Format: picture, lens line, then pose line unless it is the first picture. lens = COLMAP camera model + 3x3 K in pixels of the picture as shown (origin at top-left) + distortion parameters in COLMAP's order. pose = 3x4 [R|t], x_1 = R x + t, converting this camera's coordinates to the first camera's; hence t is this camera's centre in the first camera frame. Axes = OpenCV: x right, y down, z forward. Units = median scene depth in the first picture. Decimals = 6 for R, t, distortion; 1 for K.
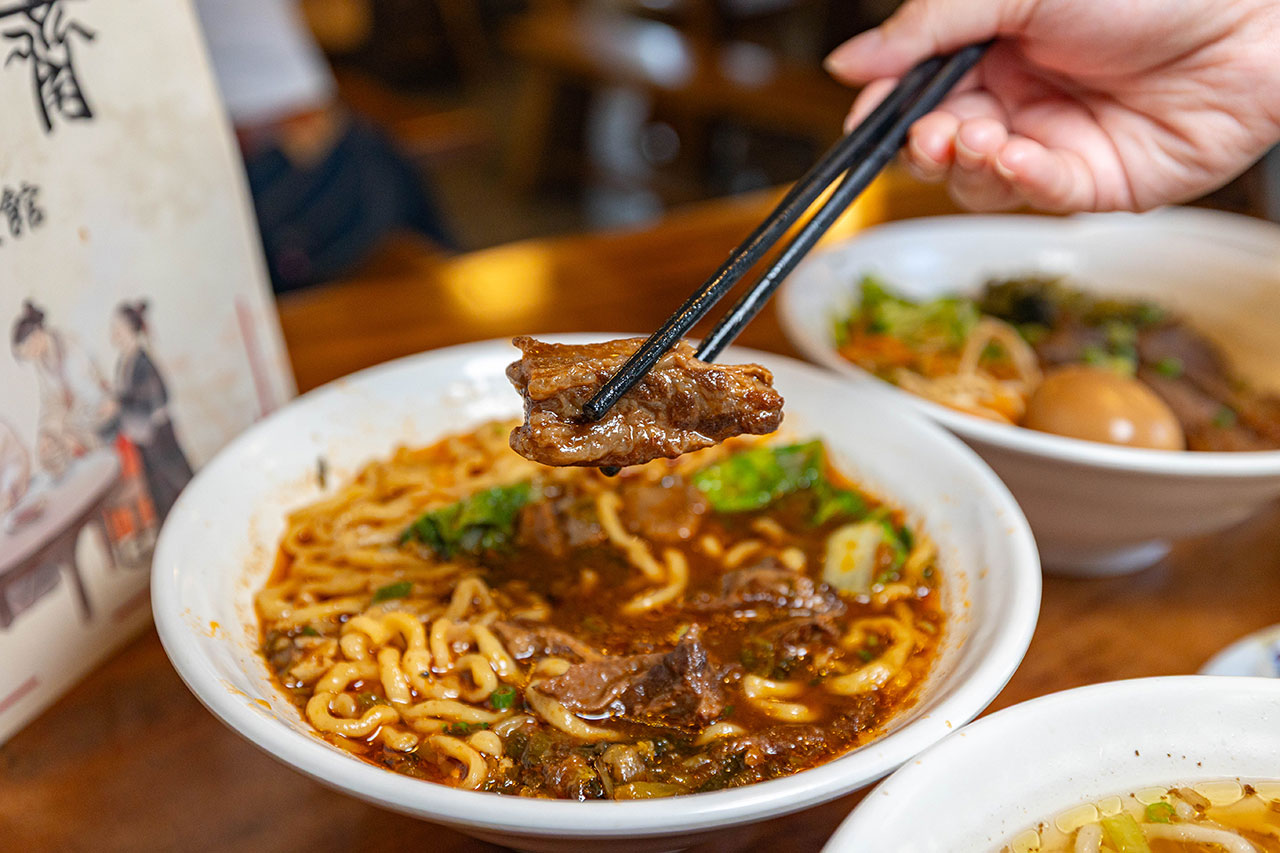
lens RADIAL K [[1180.4, 0, 640.0], [0, 1180.4, 426.5], [0, 0, 1]] dist [0.007568, 0.008203]
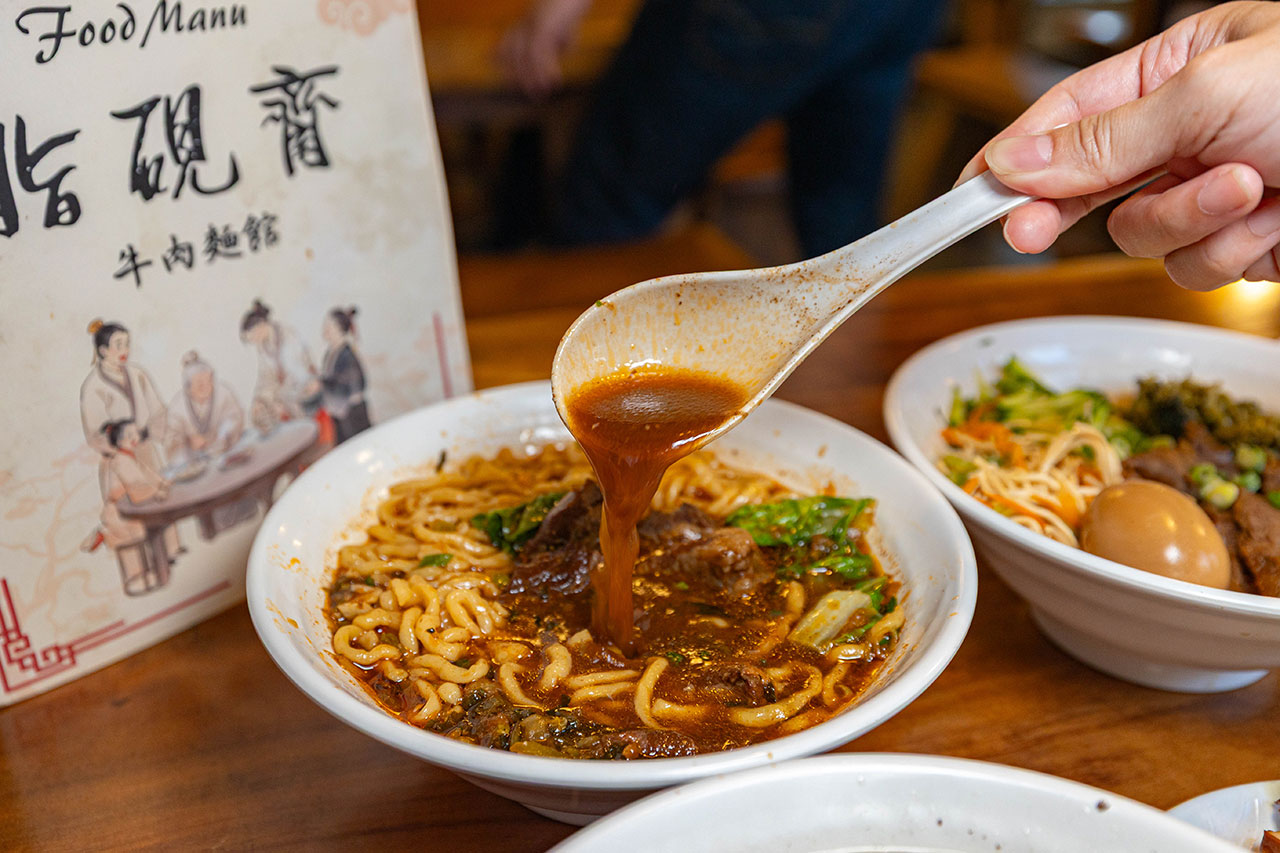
lens RADIAL K [[1180.4, 0, 640.0], [0, 1180.4, 426.5], [0, 0, 1]] dist [0.007568, 0.008203]
pose [[0.936763, 0.151903, -0.315279, 0.321965], [-0.157015, 0.987553, 0.009280, -0.044475], [0.312764, 0.040810, 0.948954, -0.119159]]
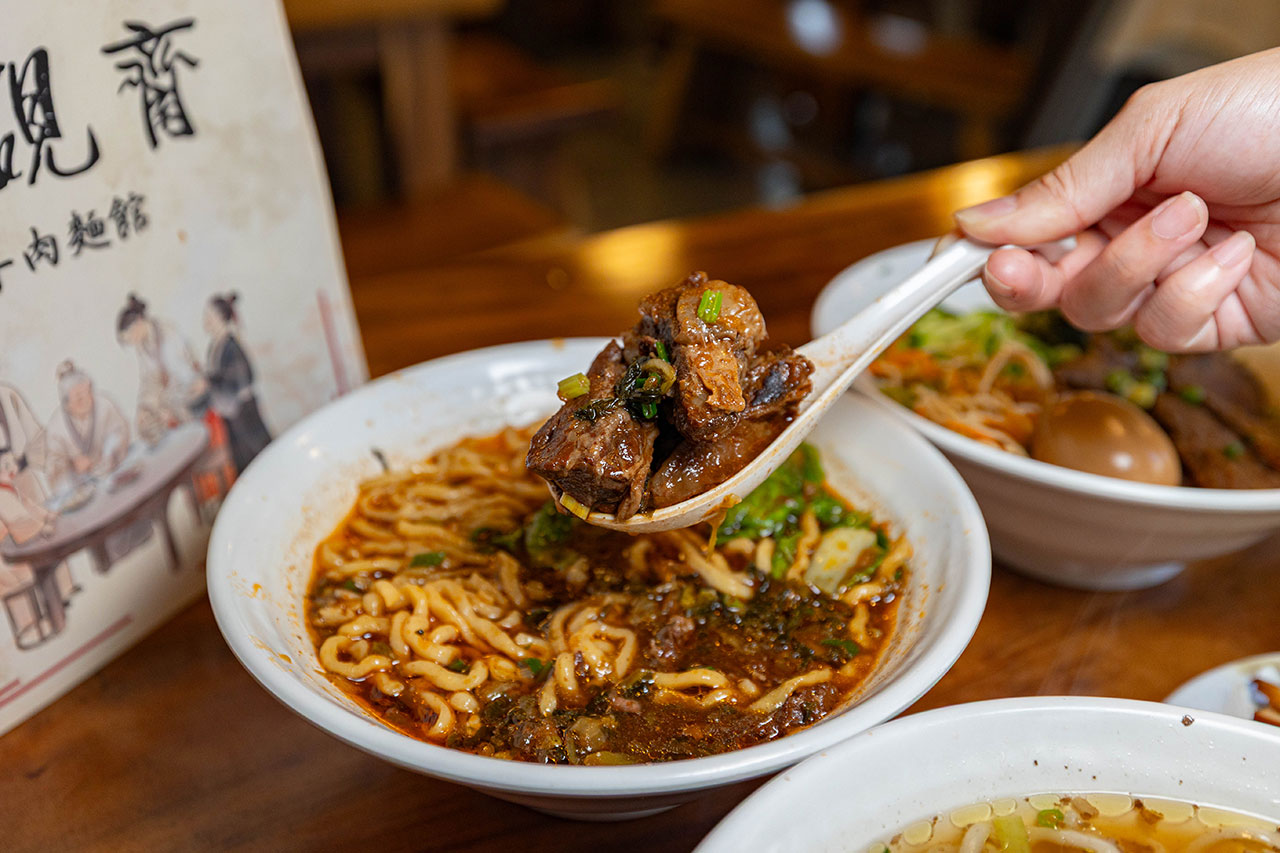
lens RADIAL K [[1180.4, 0, 640.0], [0, 1180.4, 426.5], [0, 0, 1]] dist [0.007568, 0.008203]
pose [[0.992241, 0.055928, -0.111044, 0.112067], [-0.052391, 0.998030, 0.034525, -0.041972], [0.112756, -0.028440, 0.993216, -0.098275]]
